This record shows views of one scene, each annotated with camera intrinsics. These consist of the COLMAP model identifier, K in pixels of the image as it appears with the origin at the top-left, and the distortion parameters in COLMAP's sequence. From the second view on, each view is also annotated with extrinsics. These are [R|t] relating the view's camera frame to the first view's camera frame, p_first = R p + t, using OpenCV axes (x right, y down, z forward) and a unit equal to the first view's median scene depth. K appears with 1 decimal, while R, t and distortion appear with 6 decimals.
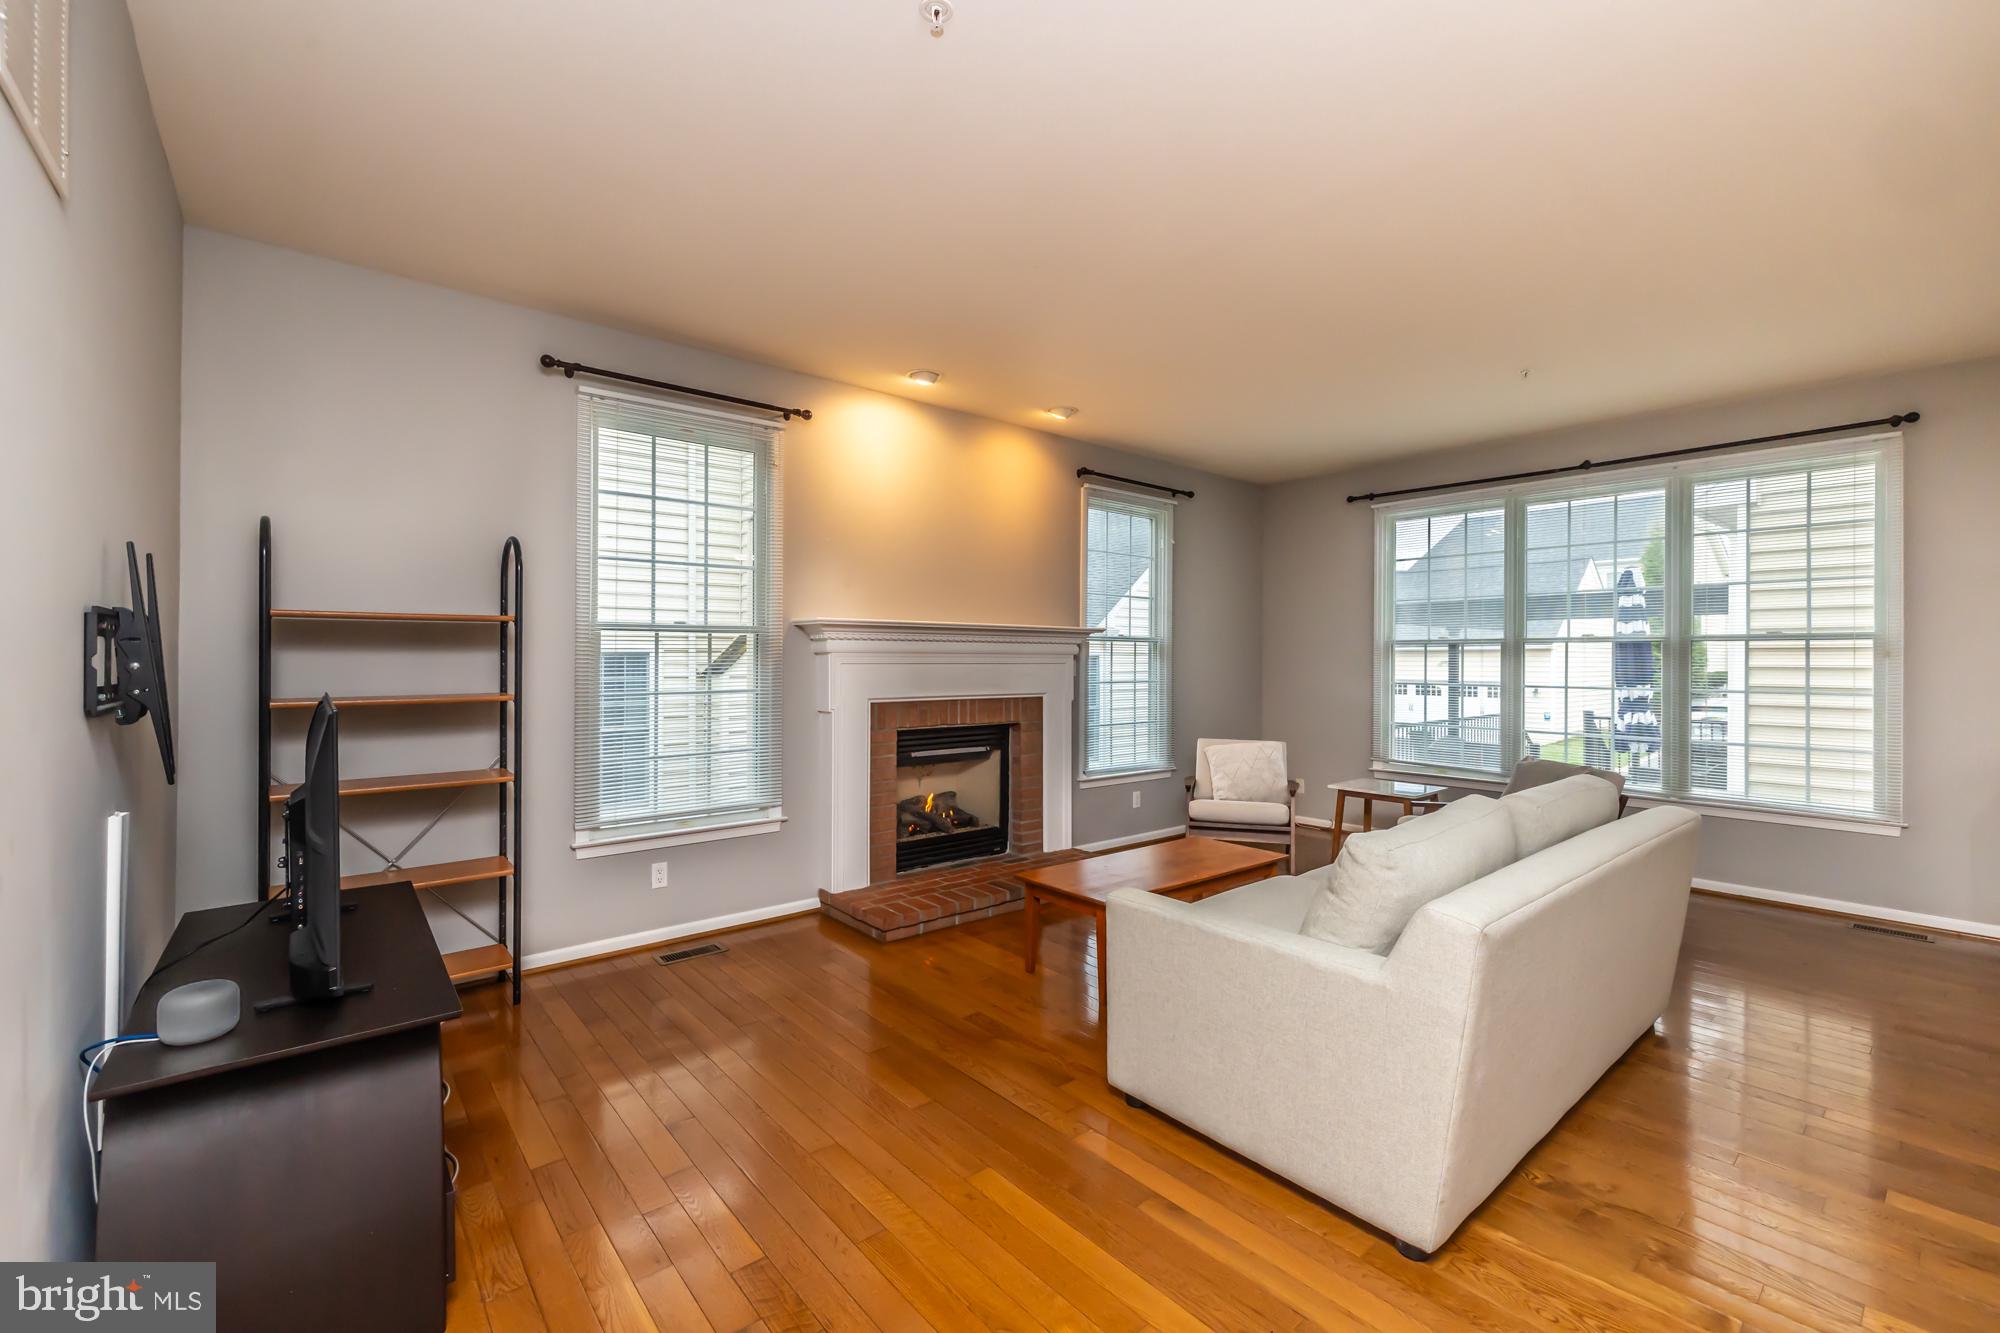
lens RADIAL K [[847.7, 0, 889.3], [0, 847.7, 663.1], [0, 0, 1]] dist [0.003380, 0.000227]
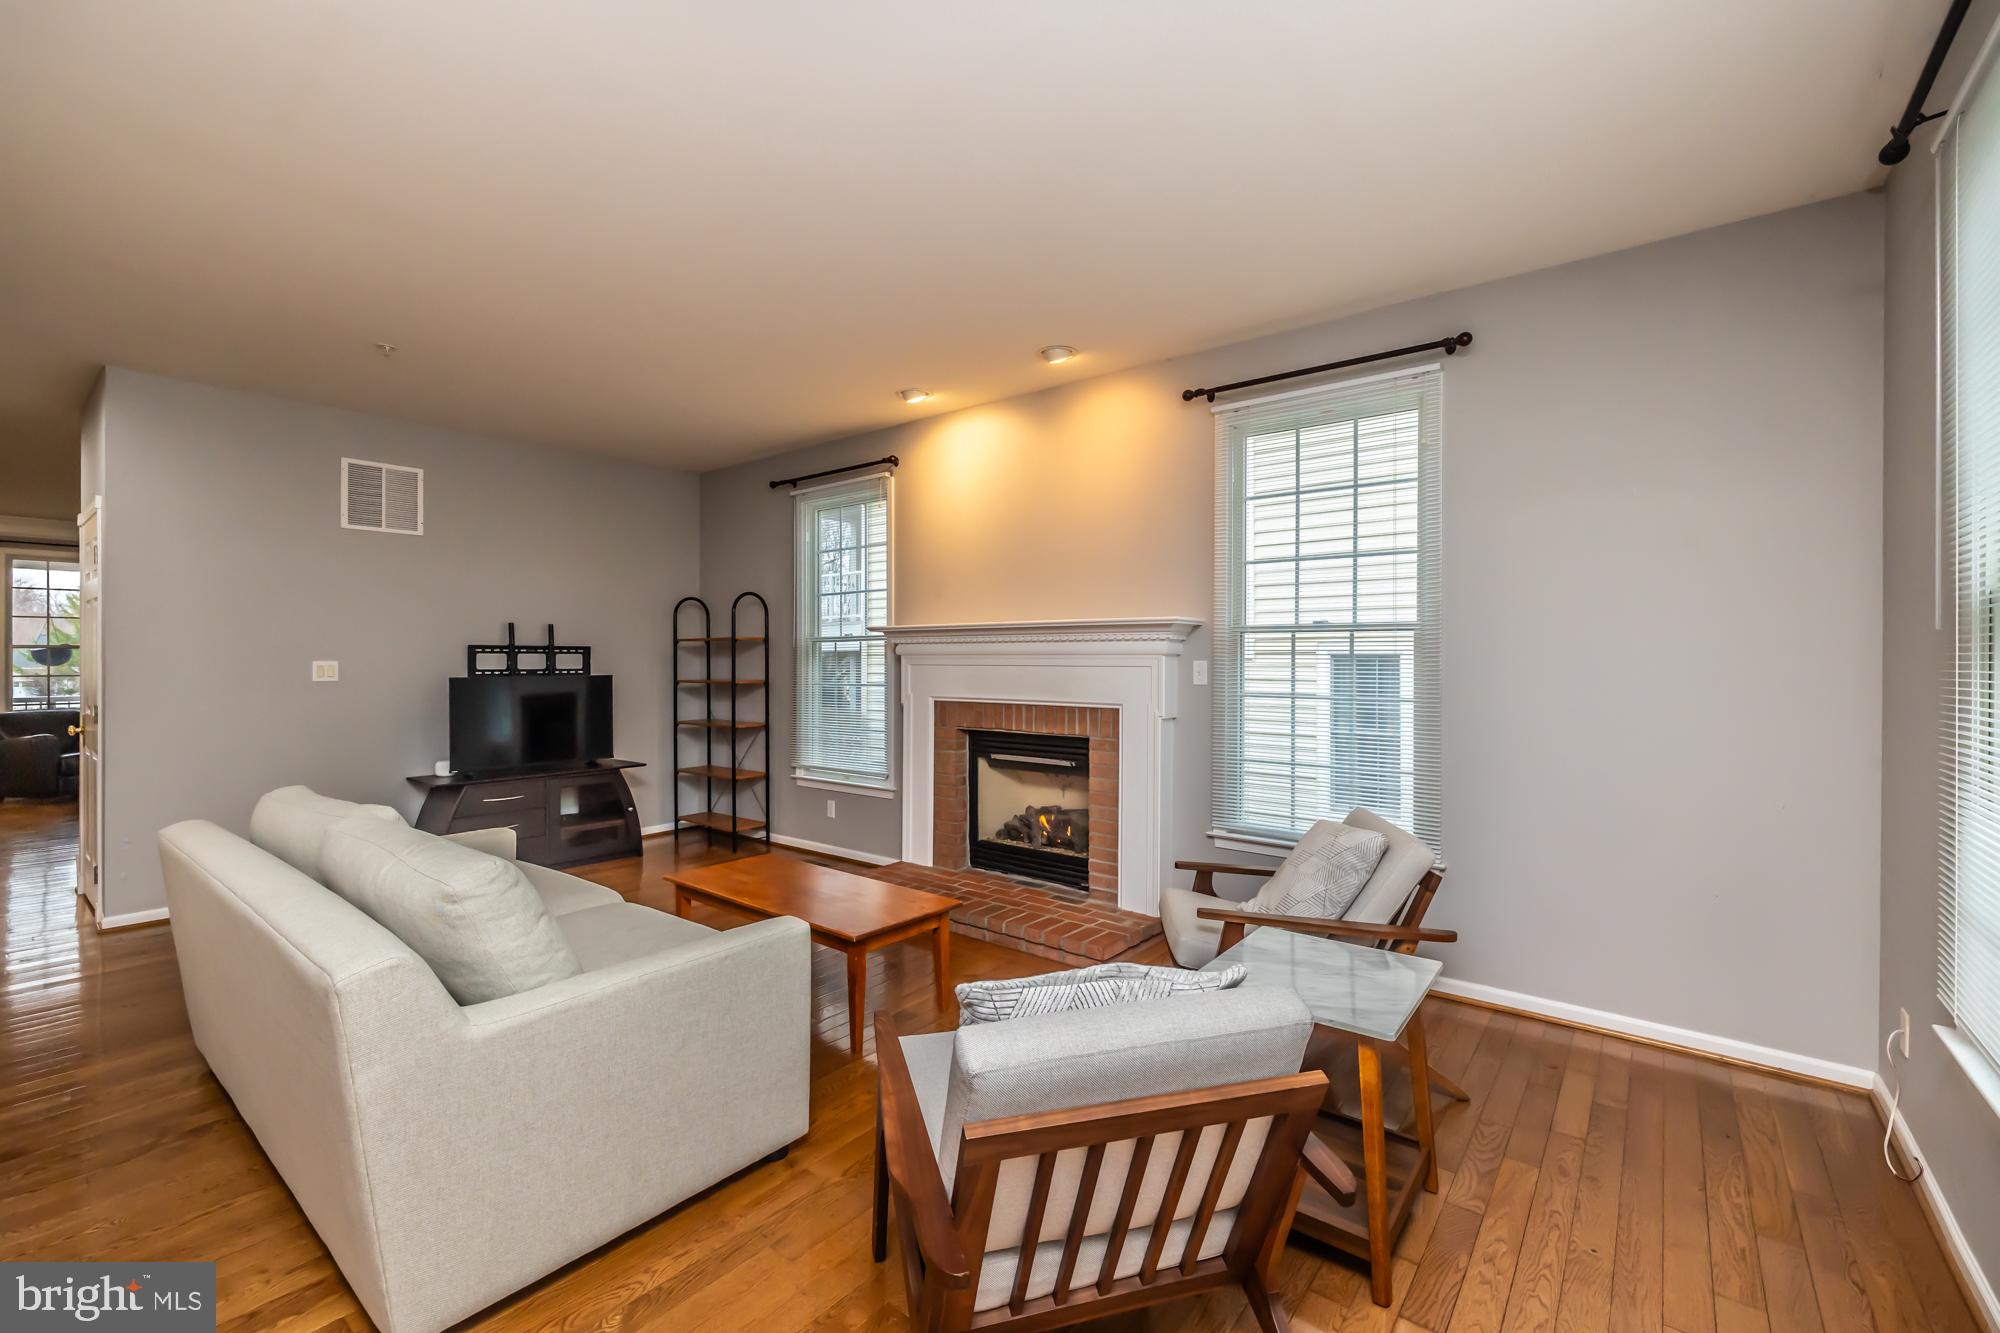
lens RADIAL K [[847.7, 0, 984.6], [0, 847.7, 665.5], [0, 0, 1]] dist [0.003380, 0.000227]
pose [[0.231177, 0.004597, -0.972901, 0.970010], [-0.007616, 0.999967, 0.002915, -0.001710], [0.972882, 0.006736, 0.231204, 0.738974]]
